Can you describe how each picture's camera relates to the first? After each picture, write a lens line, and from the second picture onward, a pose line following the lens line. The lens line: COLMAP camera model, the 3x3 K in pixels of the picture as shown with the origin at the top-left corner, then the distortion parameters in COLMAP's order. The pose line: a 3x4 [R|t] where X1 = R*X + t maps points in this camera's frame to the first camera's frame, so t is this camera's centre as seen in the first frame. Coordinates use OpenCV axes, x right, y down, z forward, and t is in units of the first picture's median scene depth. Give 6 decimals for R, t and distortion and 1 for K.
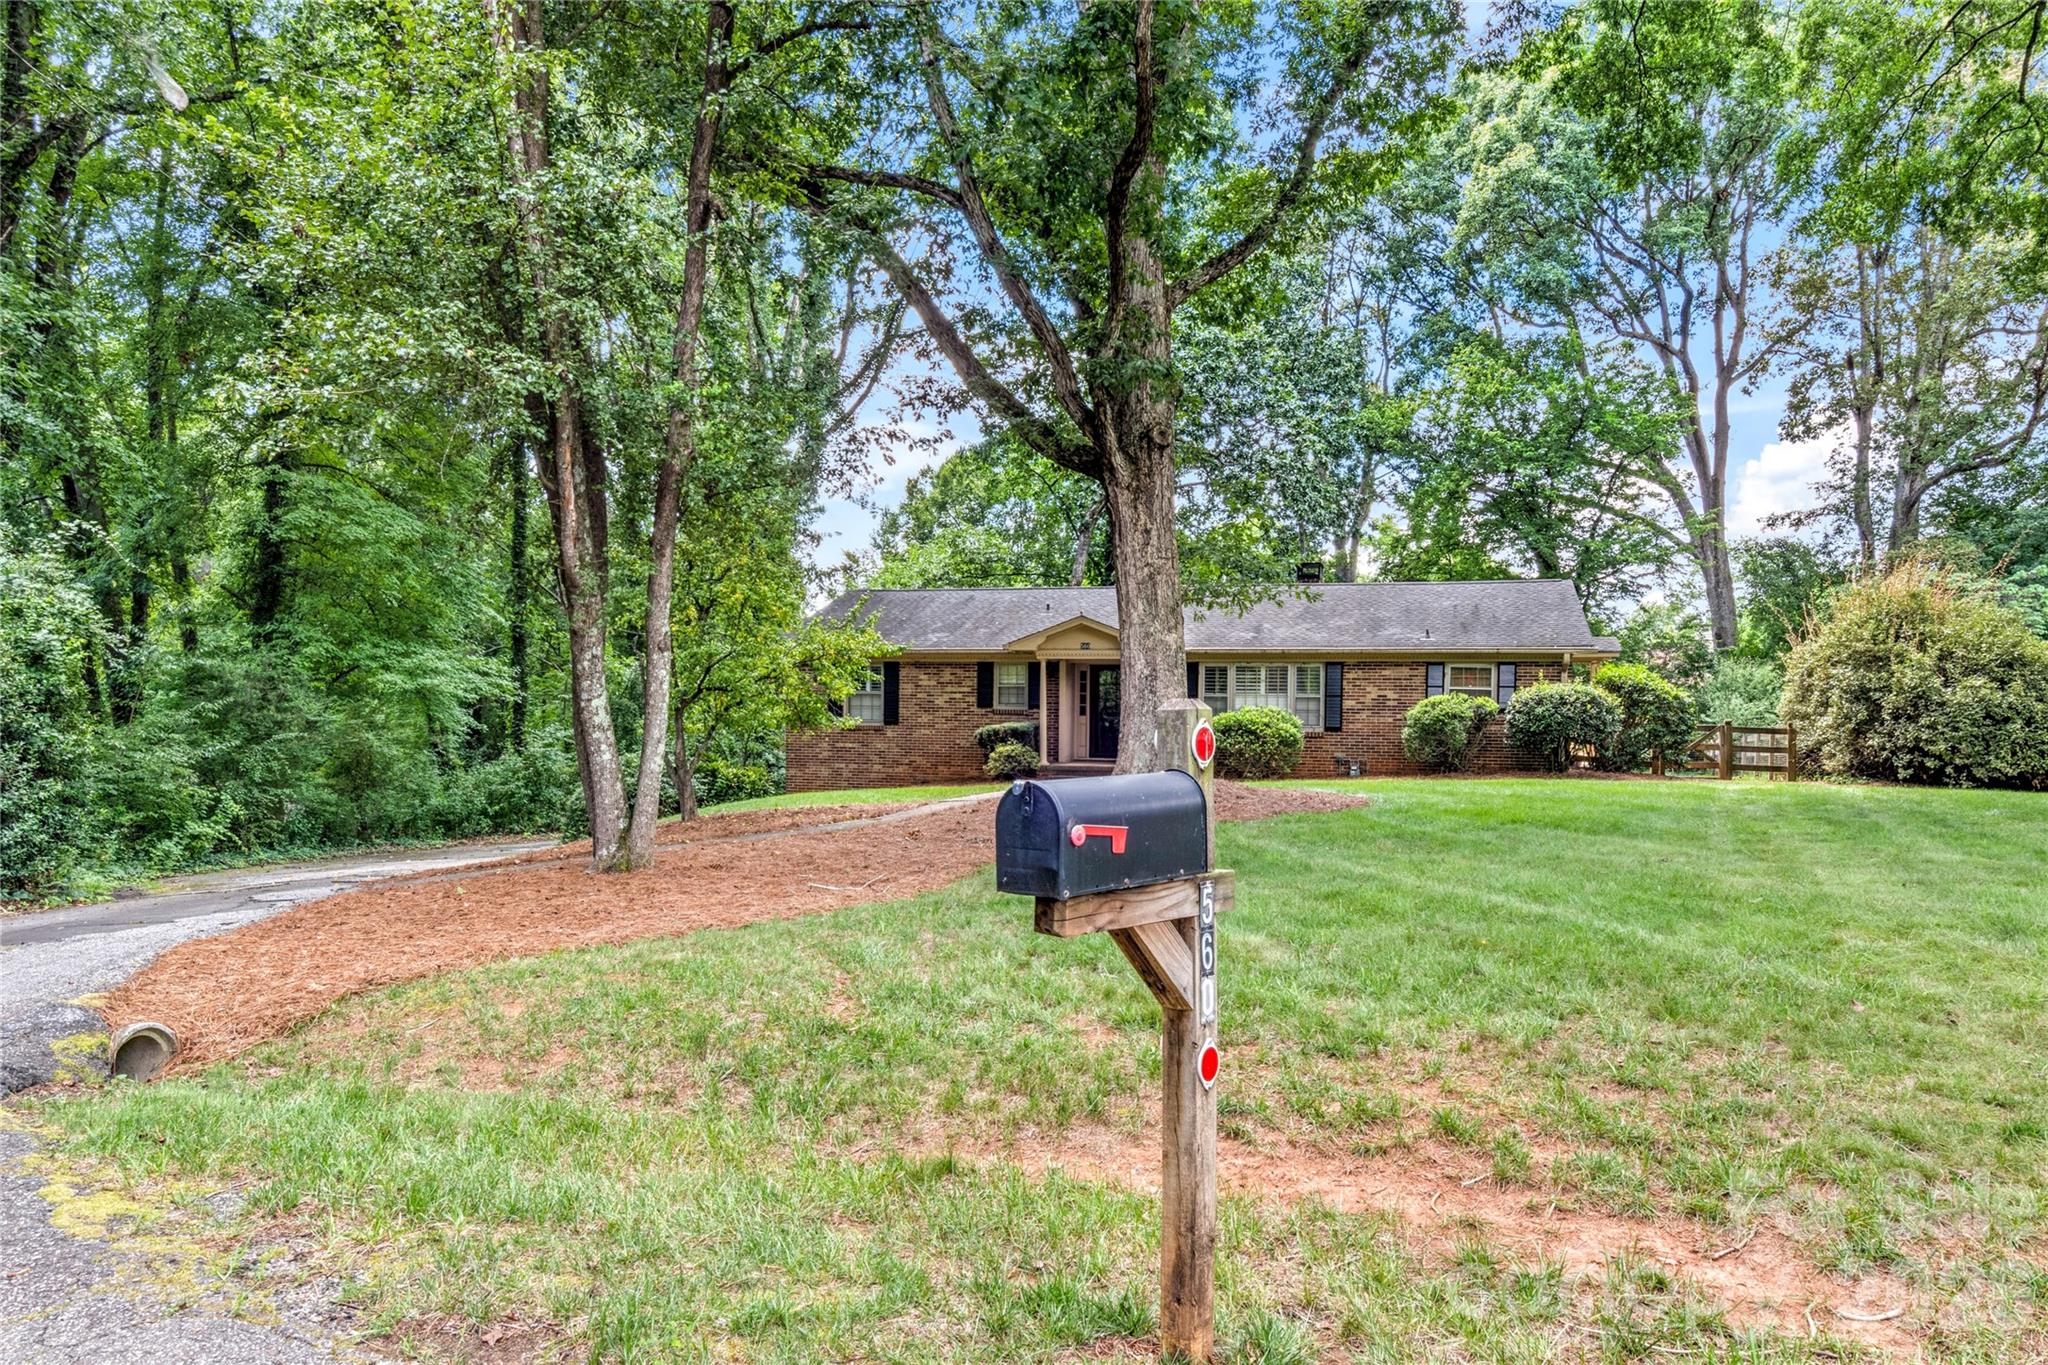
lens RADIAL K [[1329.0, 0, 1024.0], [0, 1329.0, 682.5], [0, 0, 1]] dist [-0.004067, 0.000794]
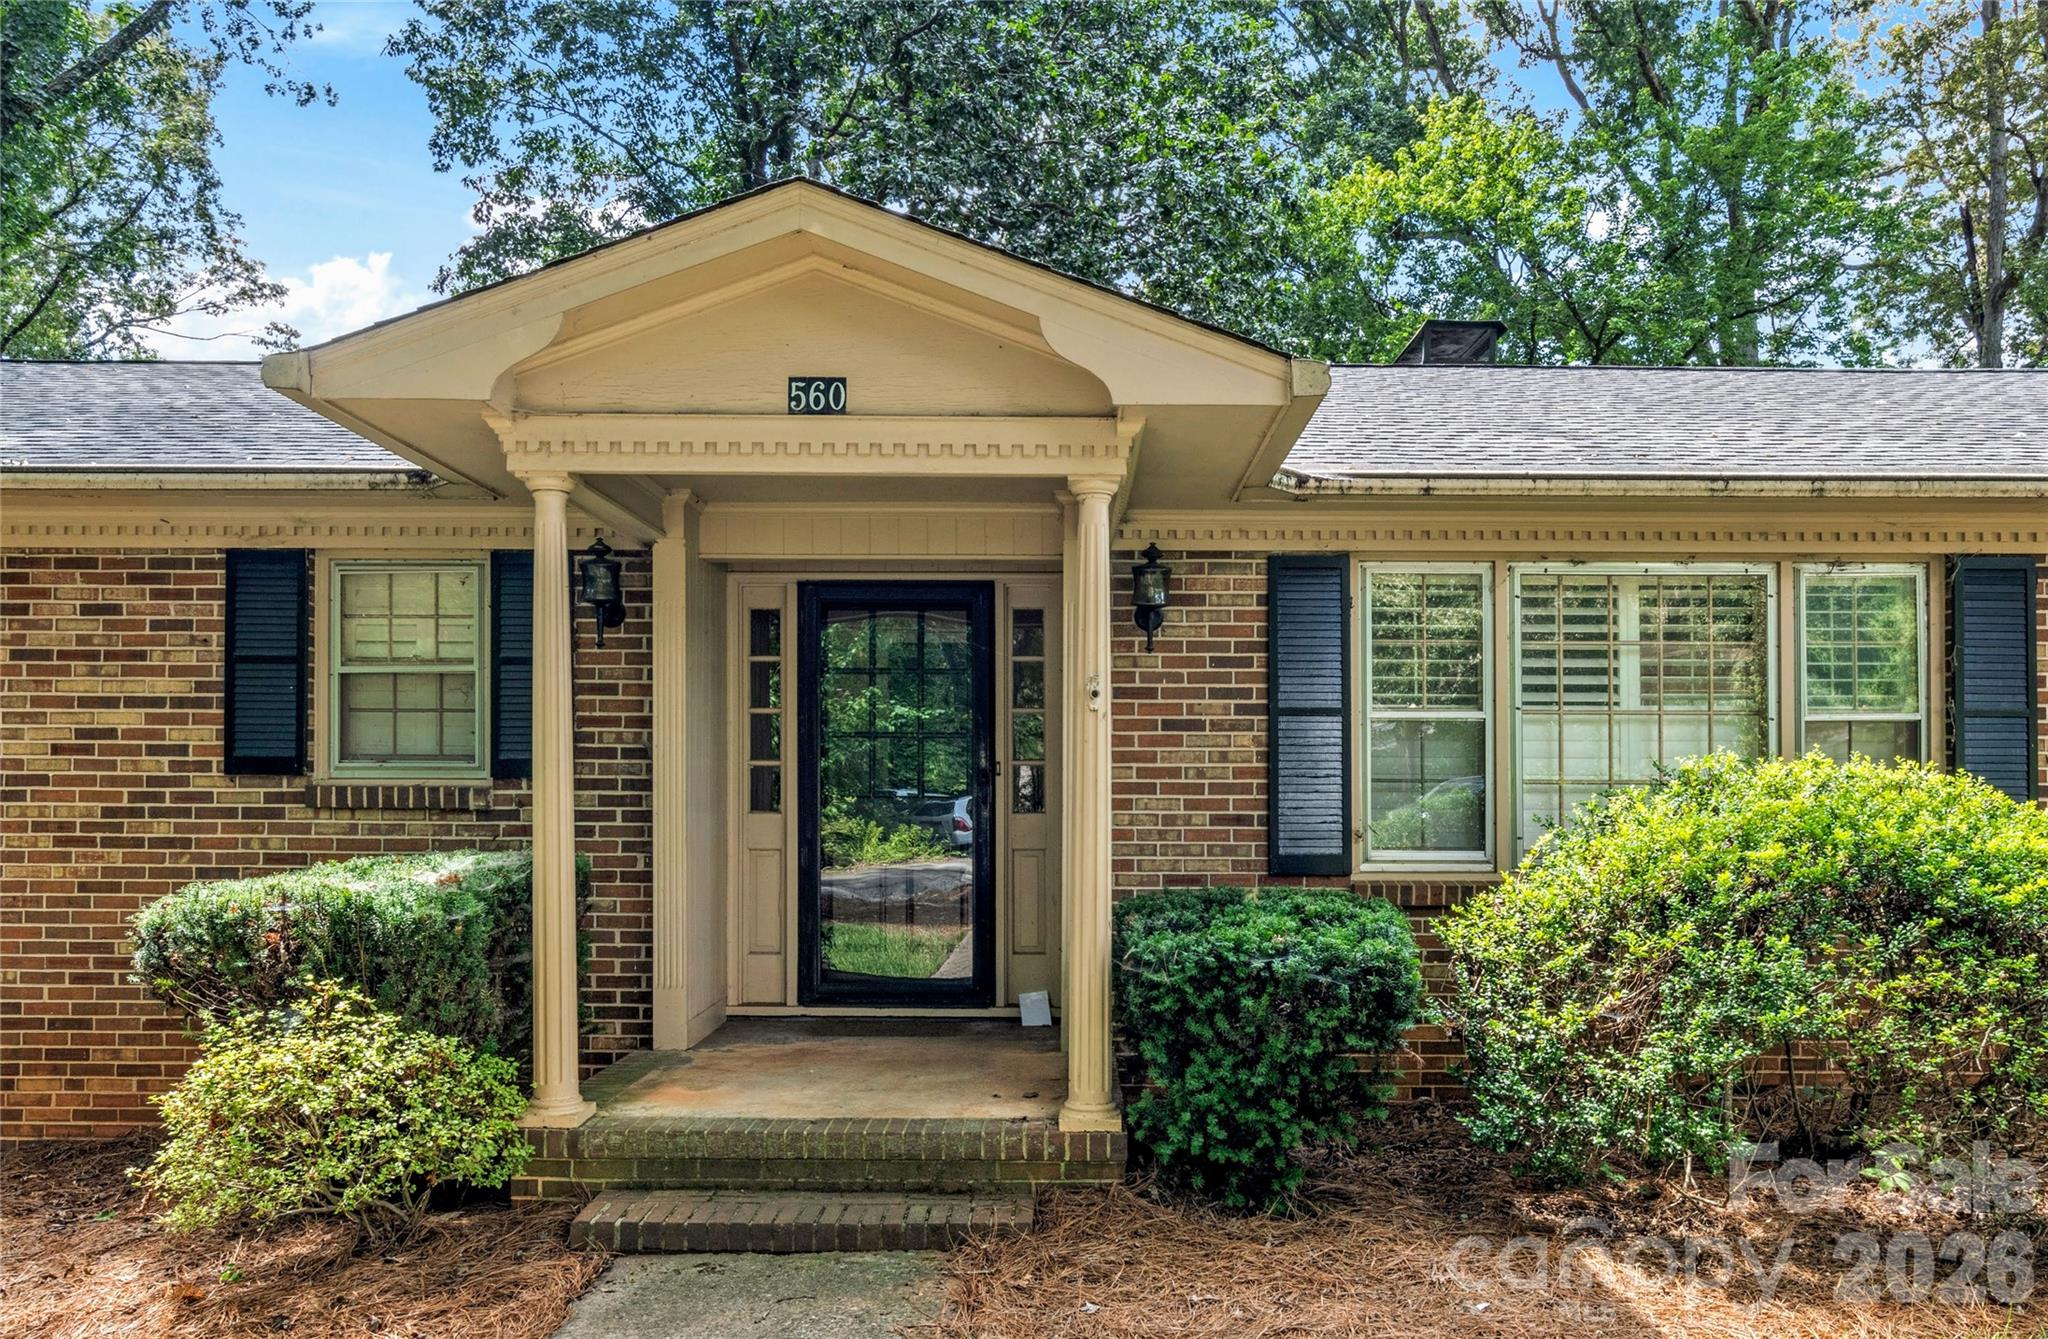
lens RADIAL K [[1441.7, 0, 1049.9], [0, 1441.7, 797.2], [0, 0, 1]] dist [-0.011619, -0.002552]
pose [[0.955355, -0.006991, 0.295379, 0.021110], [-0.000620, 0.999670, 0.025663, 0.017942], [-0.295461, -0.024700, 0.955036, 0.839645]]
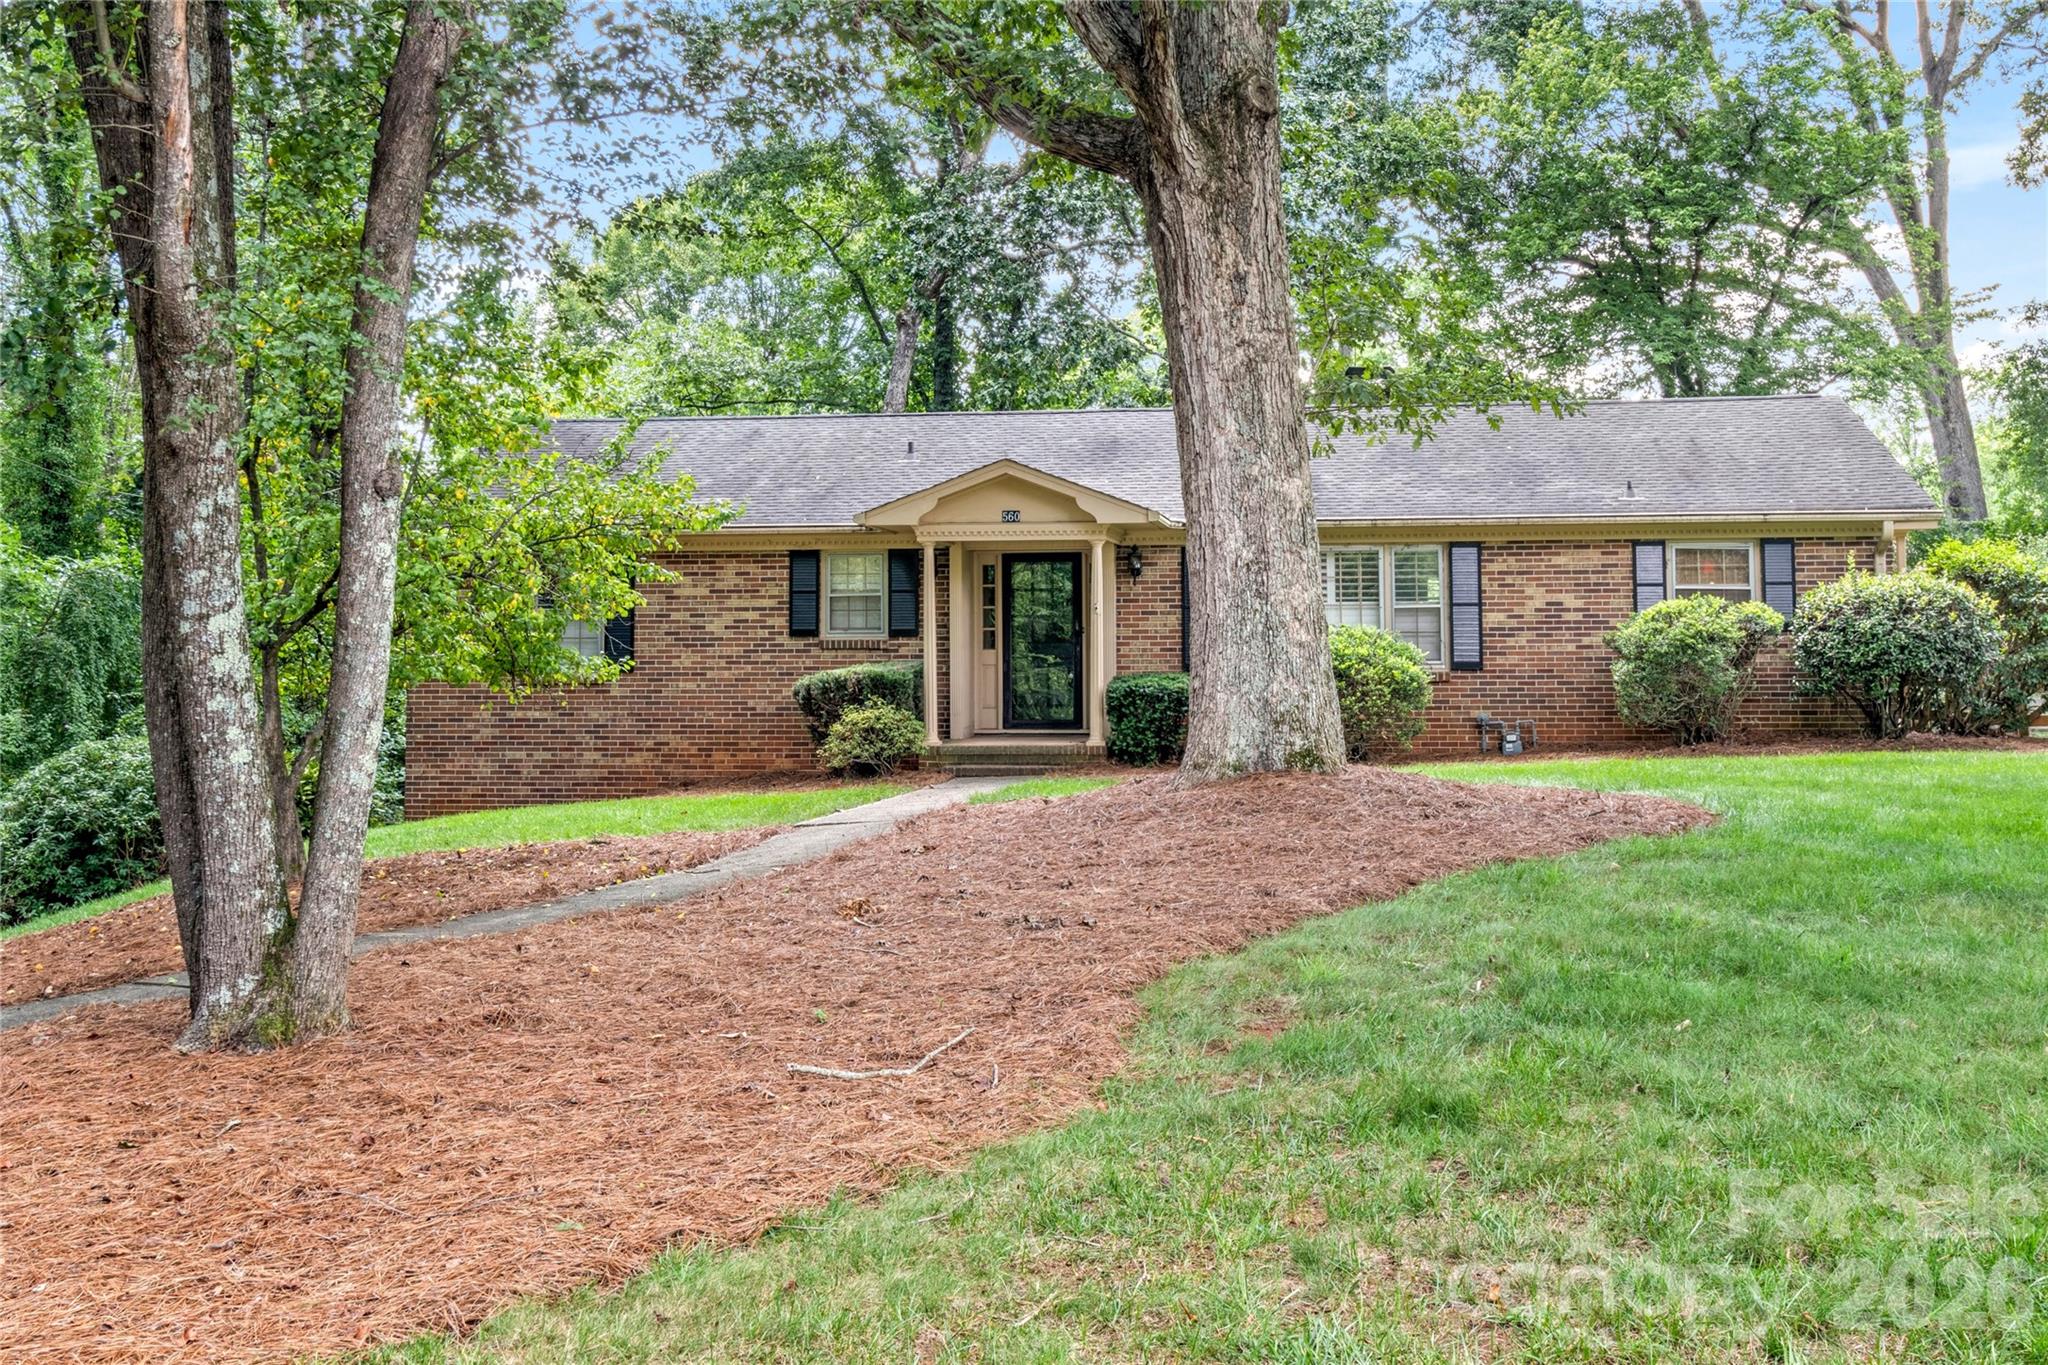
lens RADIAL K [[2203.2, 0, 1018.0], [0, 2203.2, 370.3], [0, 0, 1]] dist [0.006496, 0.023073]
pose [[0.989028, 0.001874, 0.147719, -0.082479], [0.013445, 0.994628, -0.102633, 0.004927], [-0.147118, 0.103493, 0.983690, 0.132689]]
